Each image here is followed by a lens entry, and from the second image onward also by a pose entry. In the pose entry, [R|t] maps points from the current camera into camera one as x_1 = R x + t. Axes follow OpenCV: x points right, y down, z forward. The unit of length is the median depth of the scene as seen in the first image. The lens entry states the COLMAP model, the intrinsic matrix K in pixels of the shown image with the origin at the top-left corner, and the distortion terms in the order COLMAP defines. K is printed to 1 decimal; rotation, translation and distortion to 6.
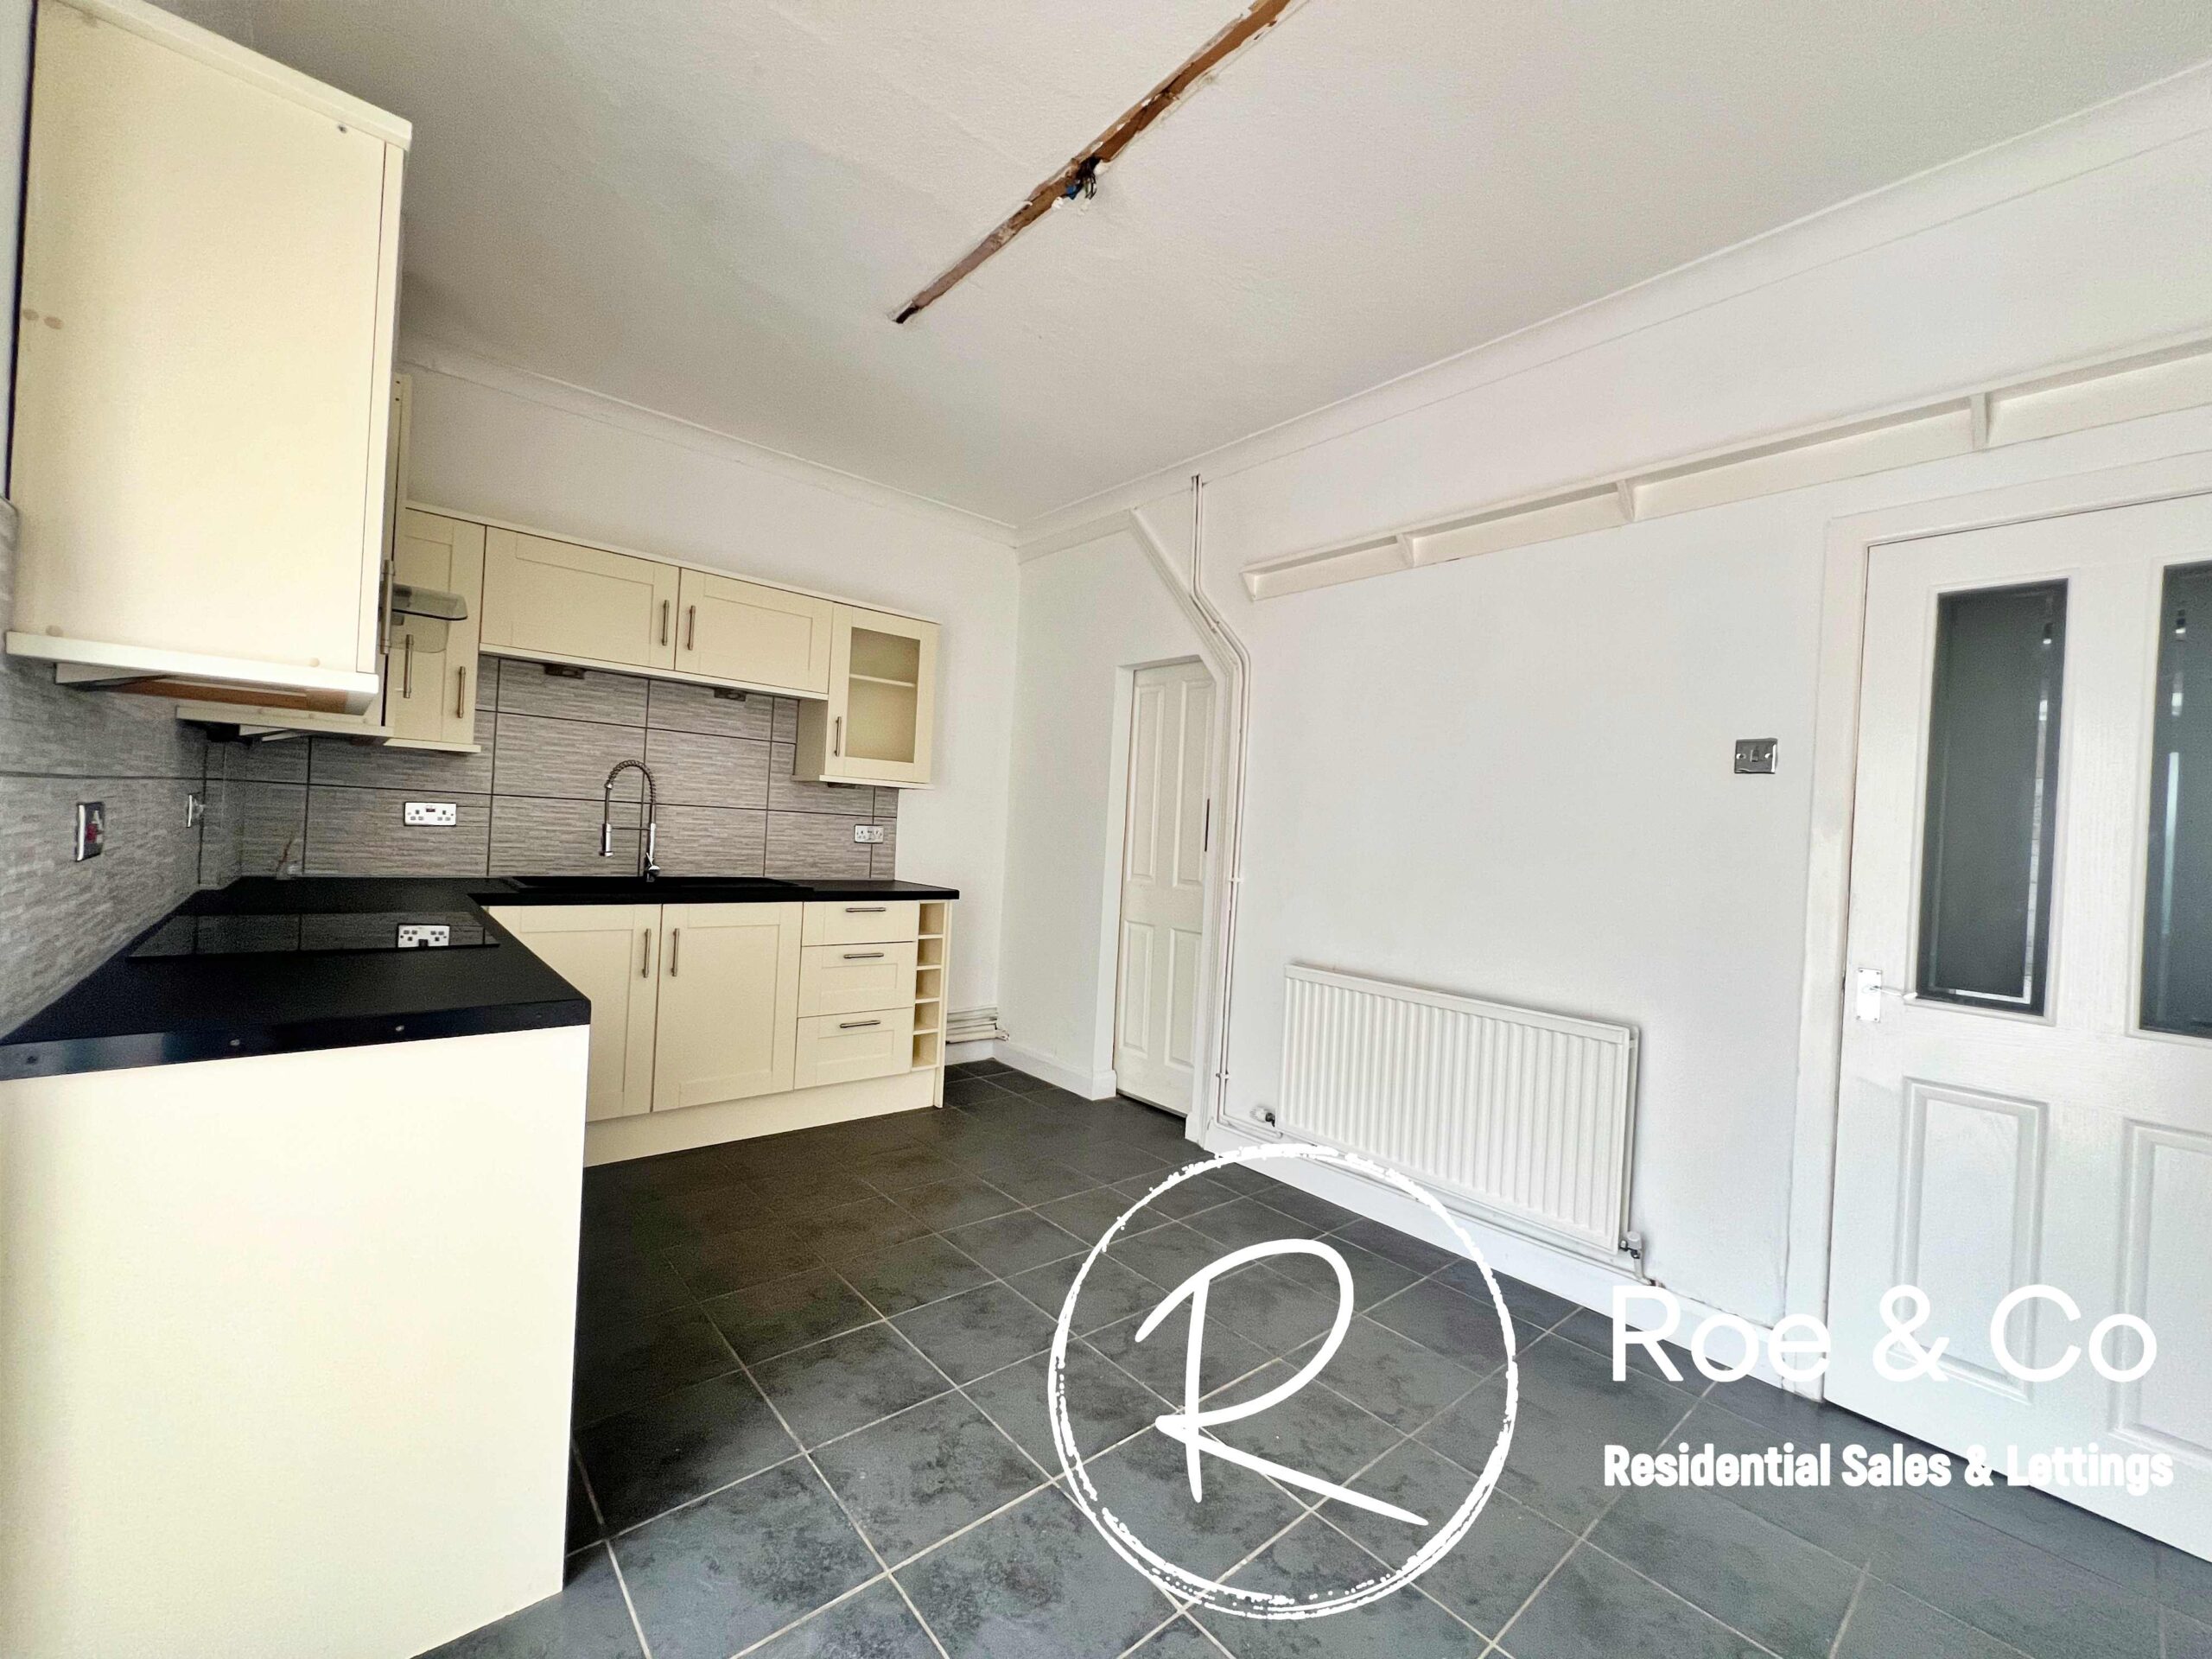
lens RADIAL K [[883.8, 0, 1101.1], [0, 883.8, 826.6], [0, 0, 1]] dist [0.002866, -0.005033]
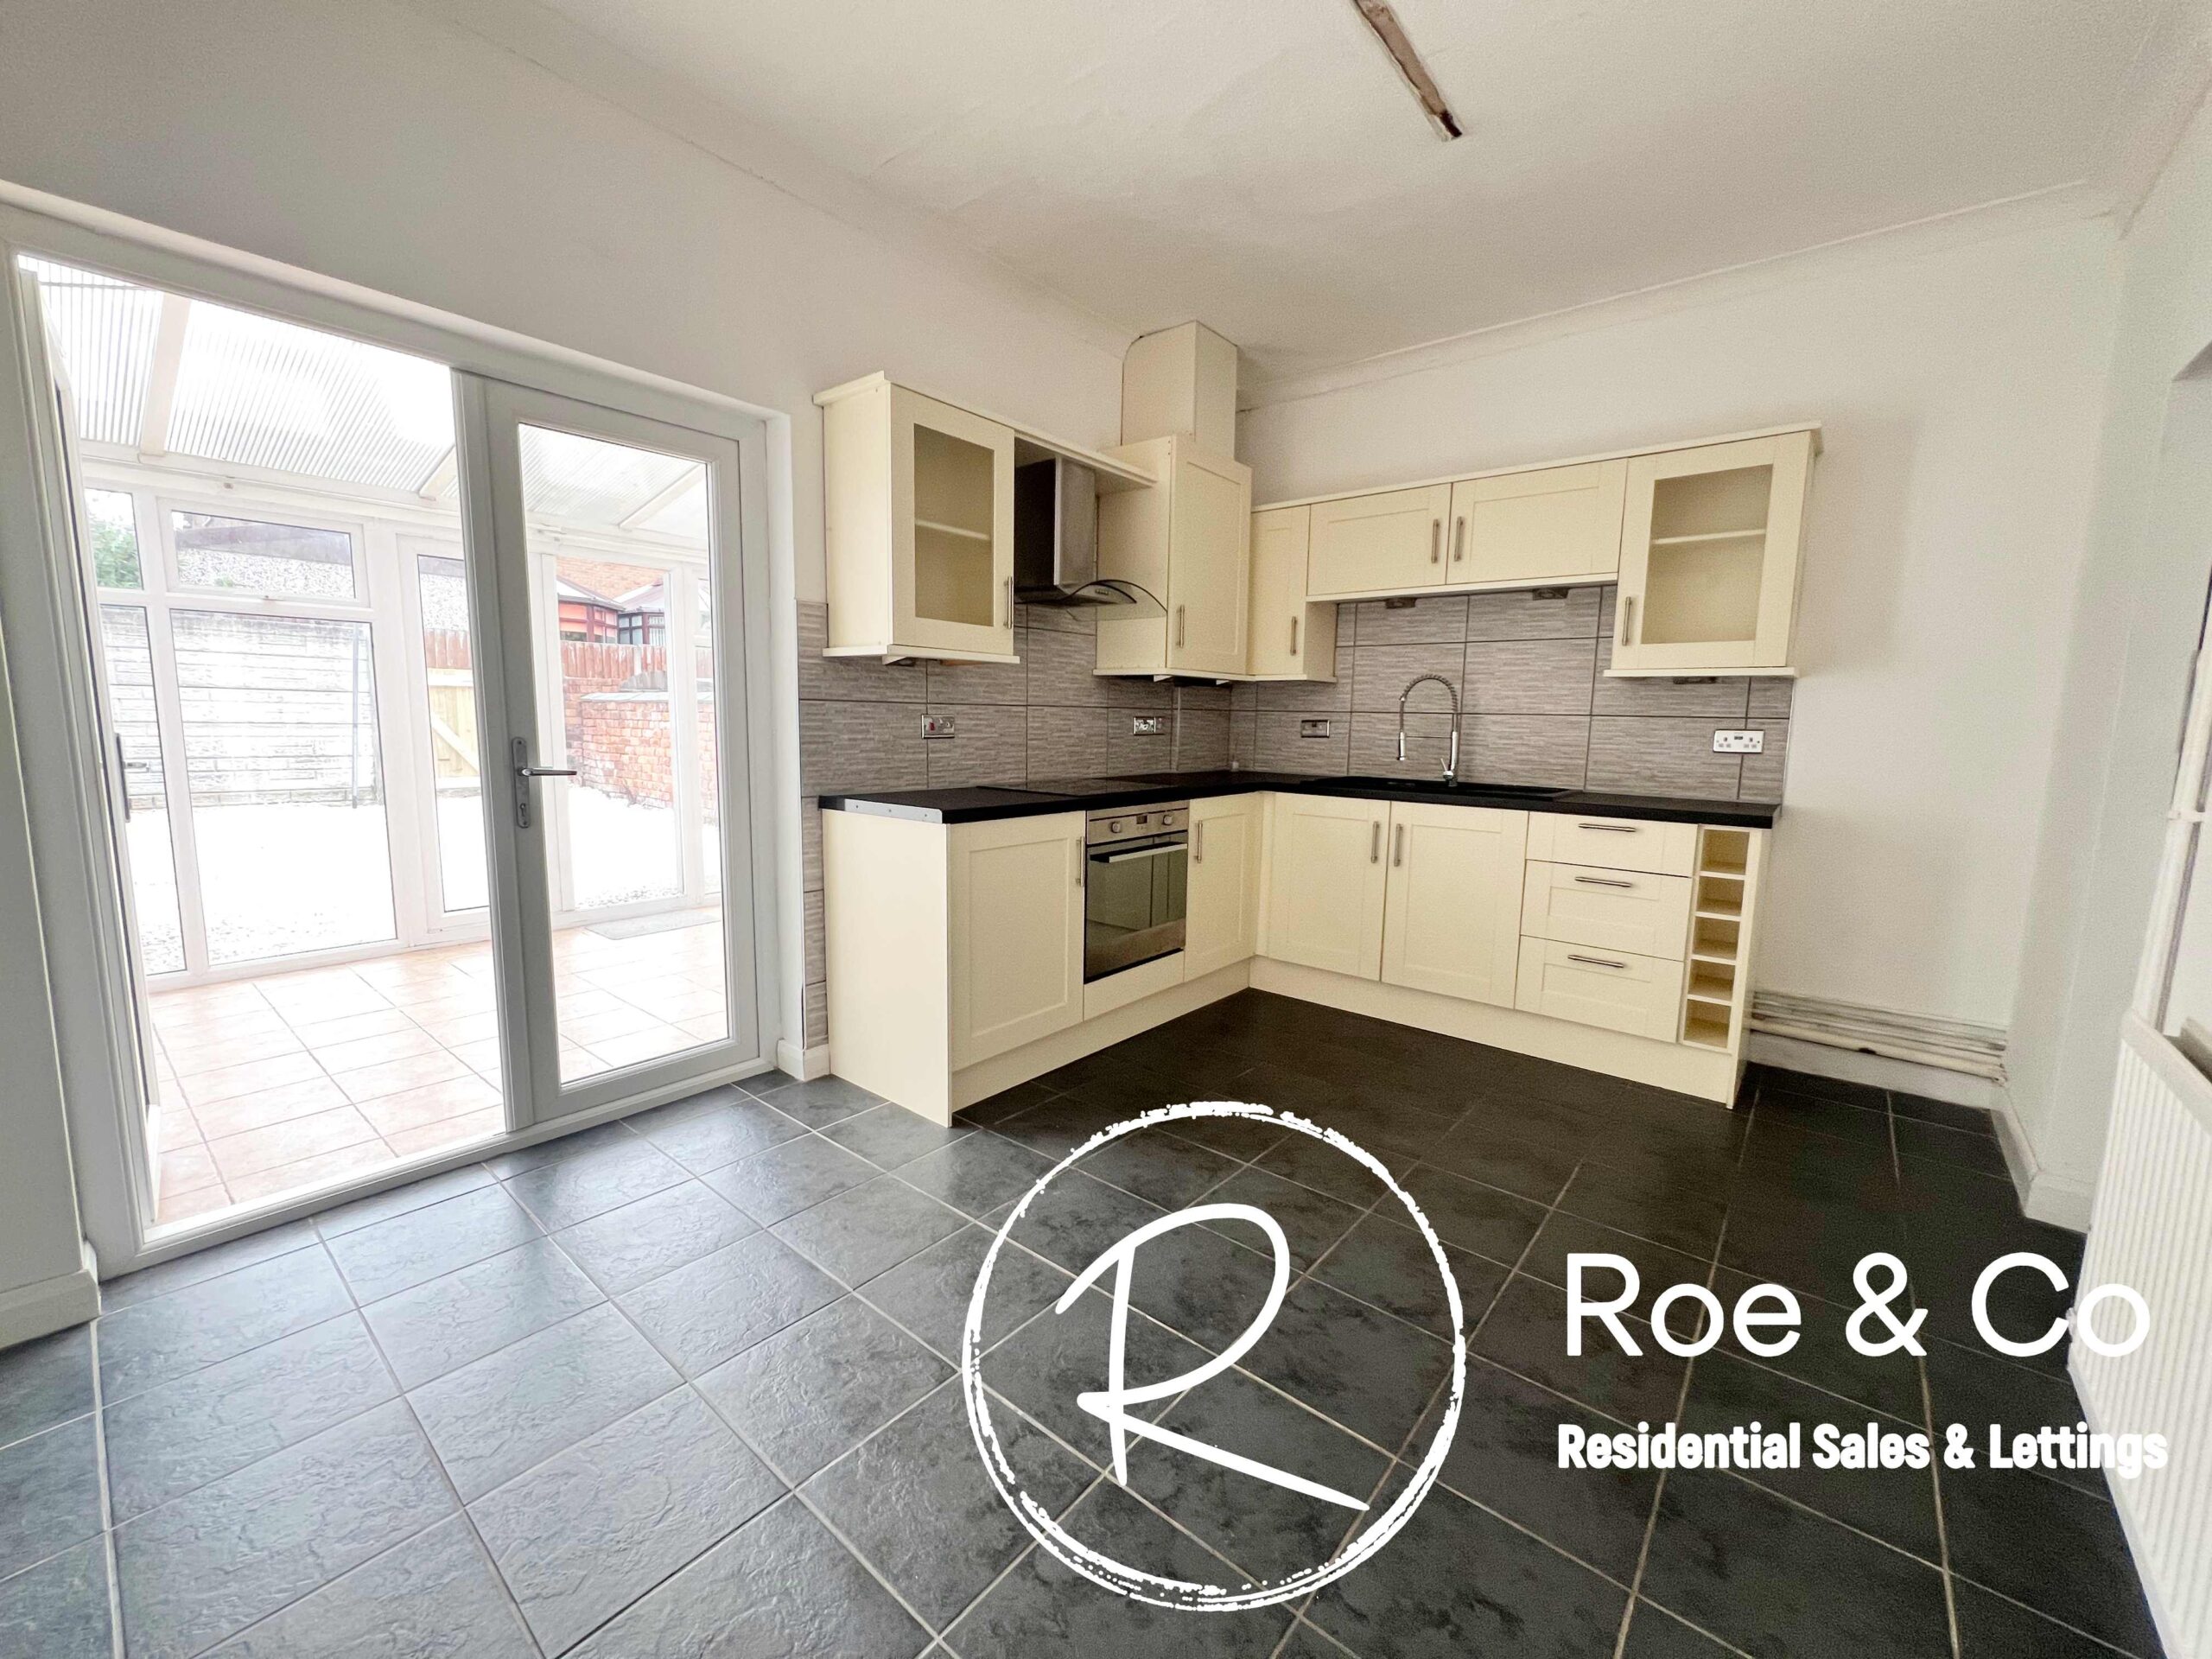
lens RADIAL K [[887.9, 0, 1106.0], [0, 887.9, 829.5], [0, 0, 1]] dist [-0.001423, 0.000109]
pose [[0.164656, 0.075648, -0.983446, 0.465067], [-0.004971, 0.997106, 0.075866, 0.033001], [0.986339, -0.007603, 0.164555, 0.381752]]
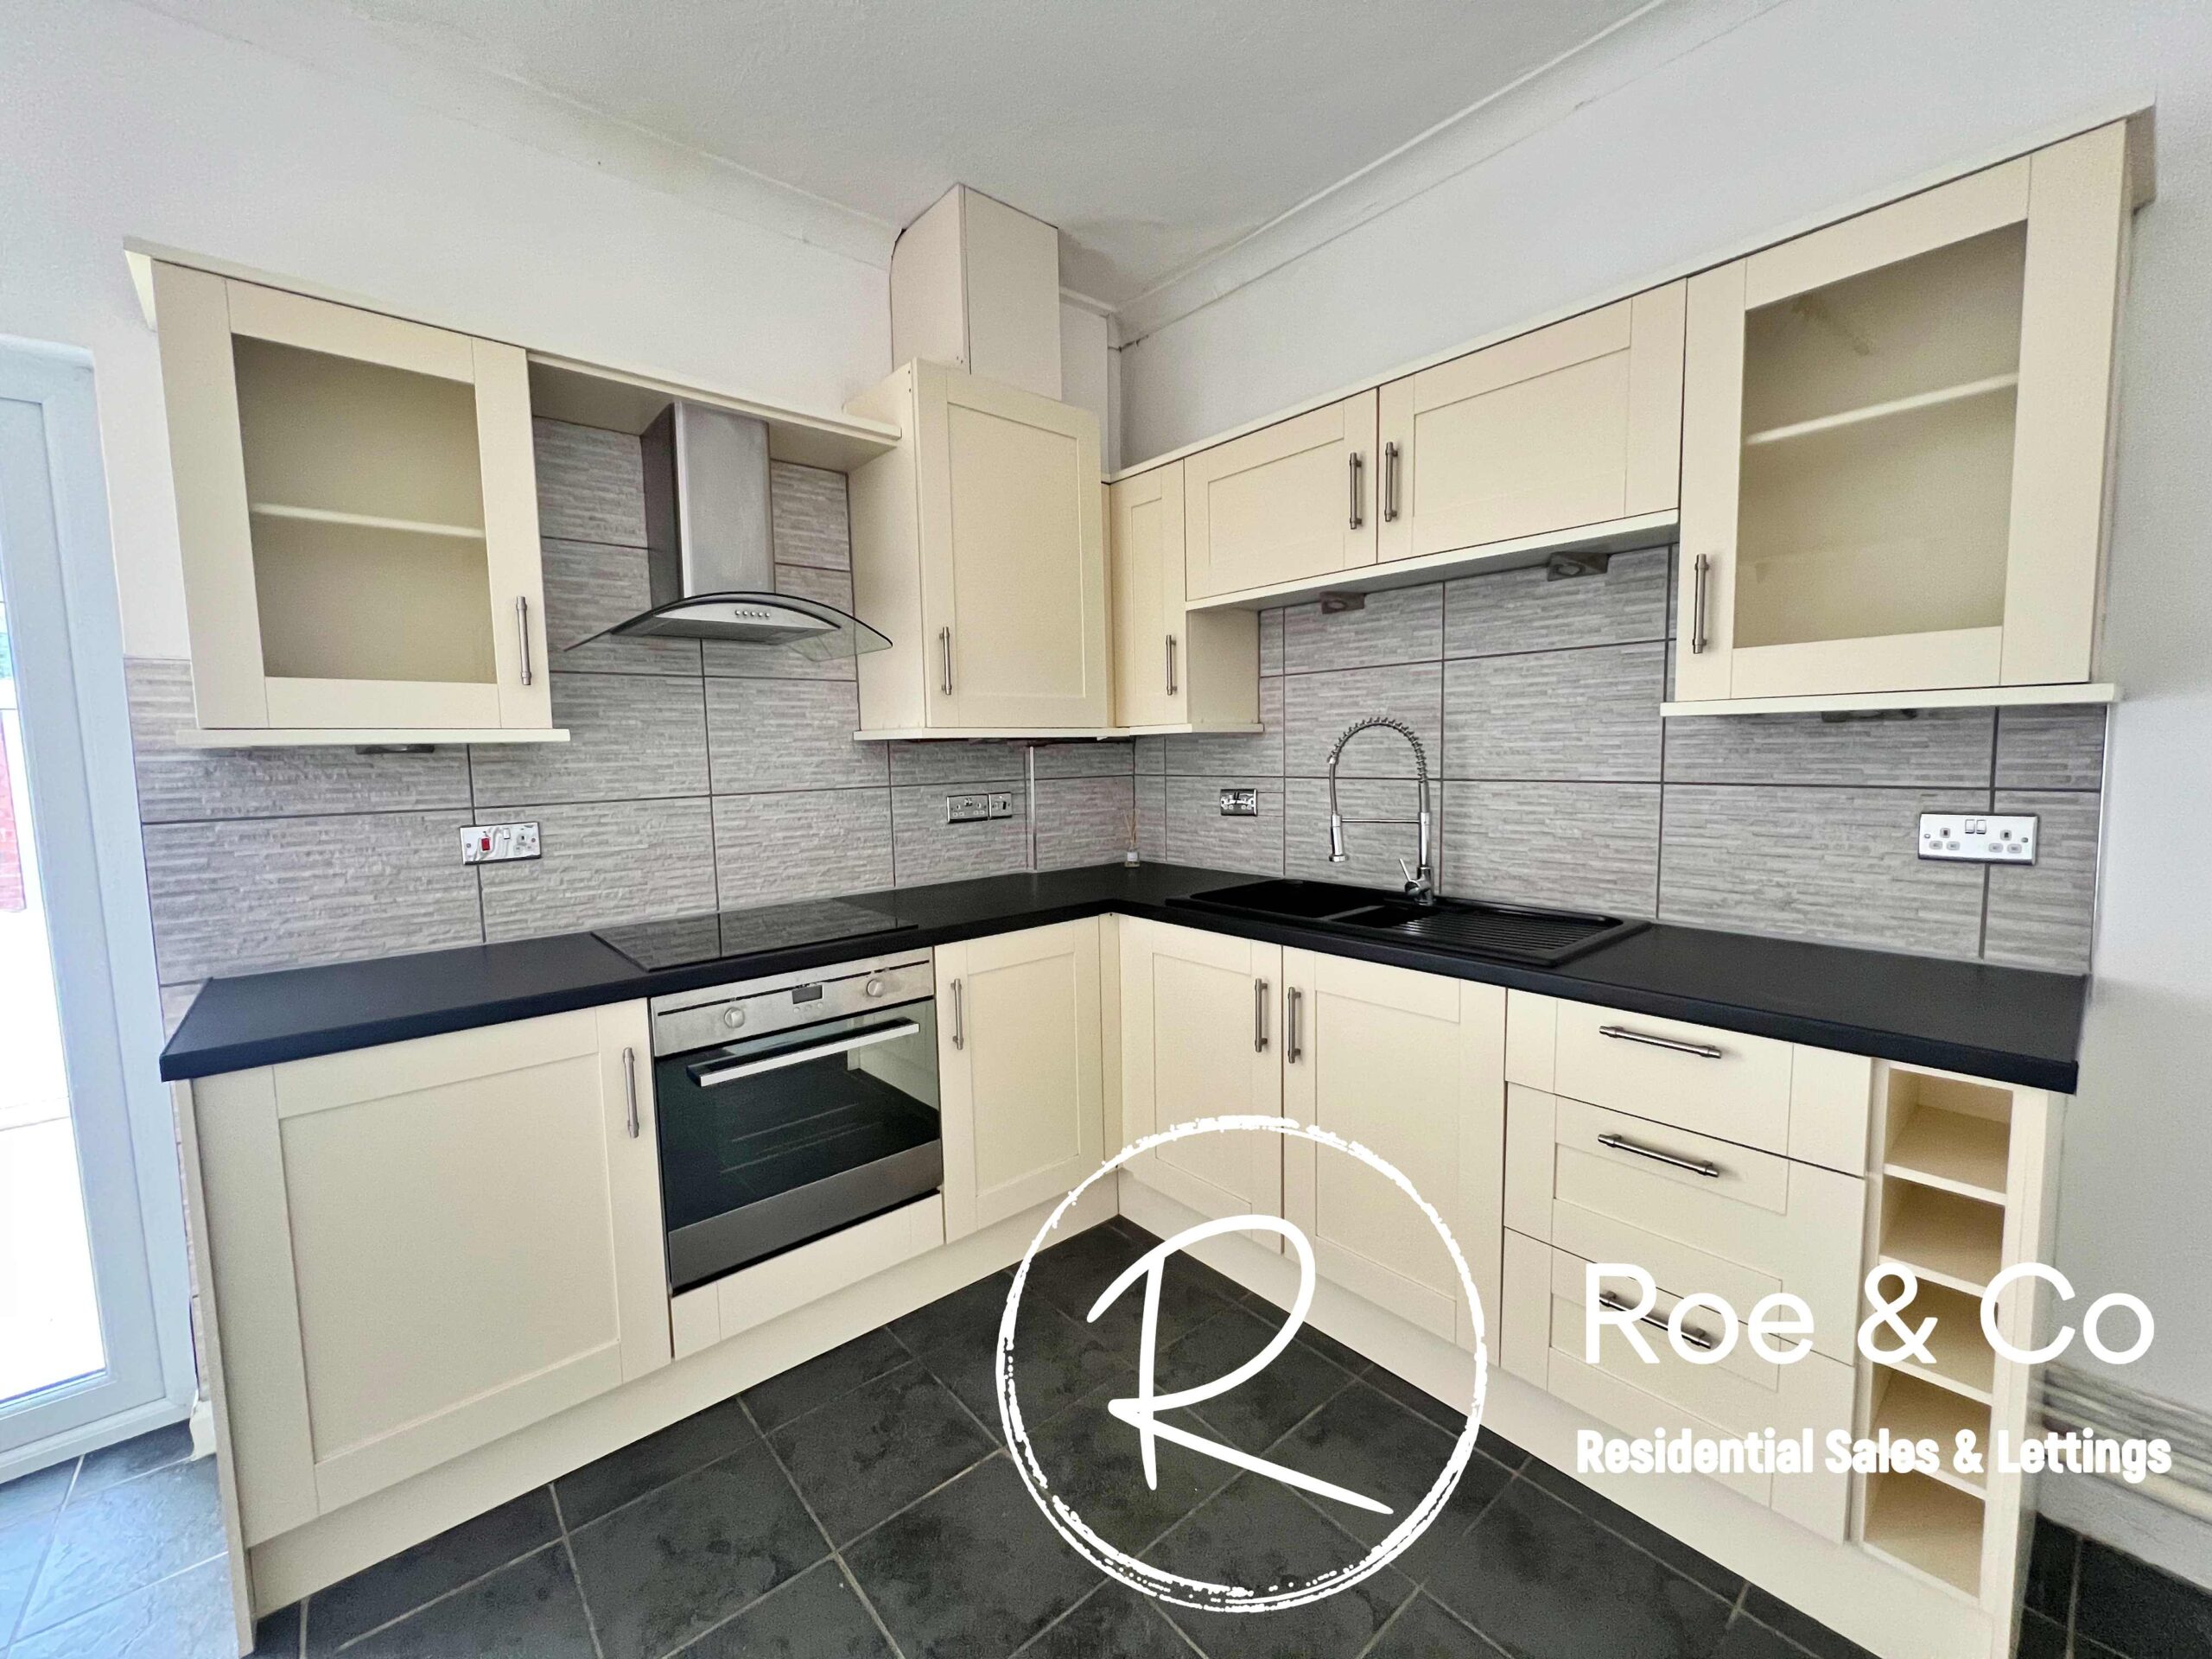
lens RADIAL K [[887.9, 0, 1106.0], [0, 887.9, 829.5], [0, 0, 1]] dist [-0.001423, 0.000109]
pose [[-0.004954, 0.037796, -0.999273, 0.120598], [0.024587, 0.998988, 0.037663, -0.020114], [0.999685, -0.024383, -0.005878, 0.733981]]
